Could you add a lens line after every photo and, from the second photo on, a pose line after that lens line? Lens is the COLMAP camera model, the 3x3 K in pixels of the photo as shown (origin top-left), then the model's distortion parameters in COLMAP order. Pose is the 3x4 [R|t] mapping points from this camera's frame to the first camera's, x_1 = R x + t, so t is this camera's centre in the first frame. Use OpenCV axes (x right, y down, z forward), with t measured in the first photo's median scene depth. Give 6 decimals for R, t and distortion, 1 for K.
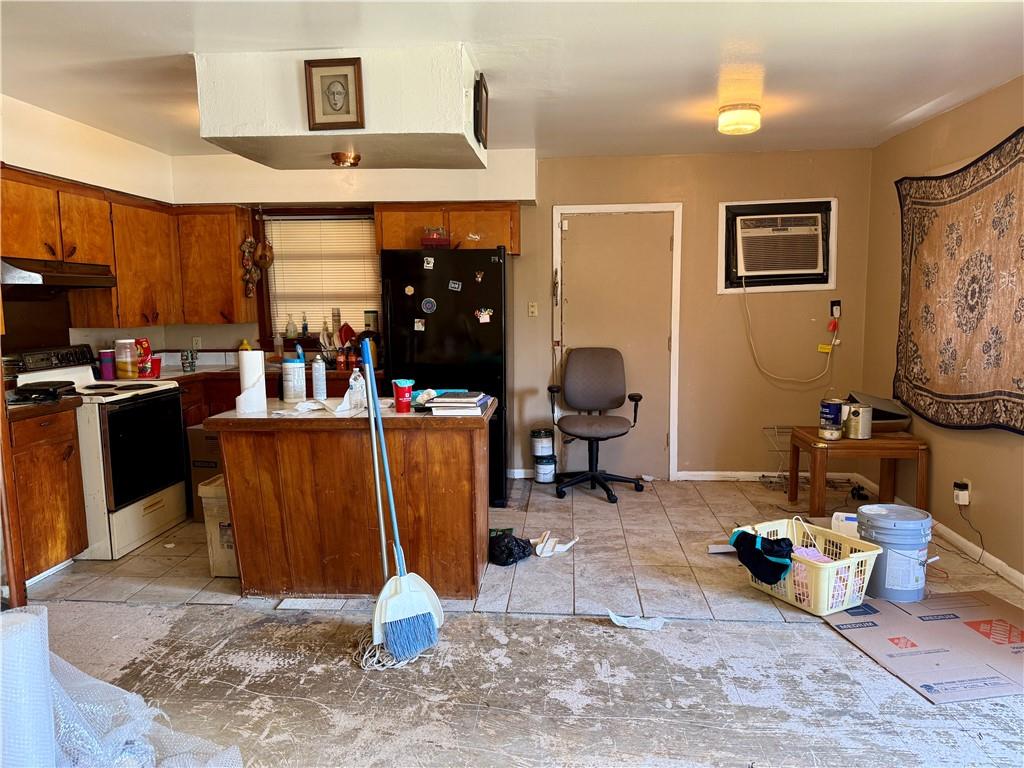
lens RADIAL K [[714.0, 0, 512.5], [0, 714.0, 388.0], [0, 0, 1]] dist [0.092911, -0.138969]
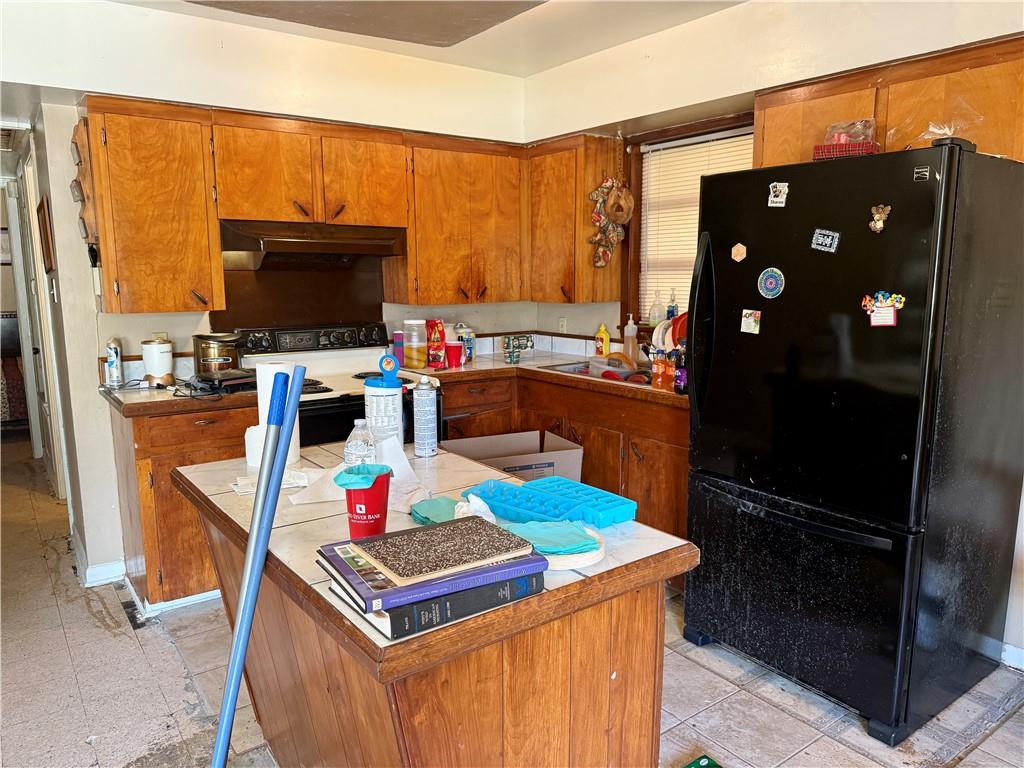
lens RADIAL K [[724.1, 0, 517.2], [0, 724.1, 387.2], [0, 0, 1]] dist [0.058260, -0.102137]
pose [[0.648287, 0.127722, -0.750607, 0.161281], [-0.094326, 0.991708, 0.087280, -0.076695], [0.755531, 0.014219, 0.654959, 0.580267]]
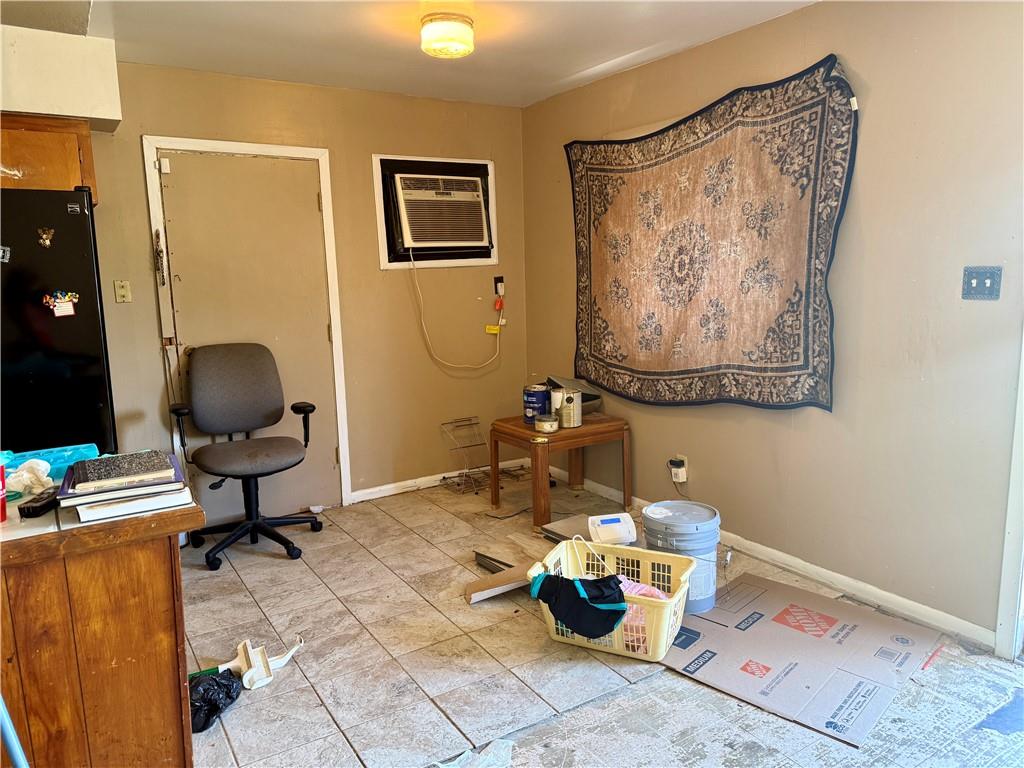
lens RADIAL K [[714.0, 0, 512.5], [0, 714.0, 388.0], [0, 0, 1]] dist [0.092911, -0.138969]
pose [[0.797700, -0.103245, 0.594151, -0.111417], [0.087266, 0.994628, 0.055673, -0.035288], [-0.596707, 0.007439, 0.802425, 0.317827]]
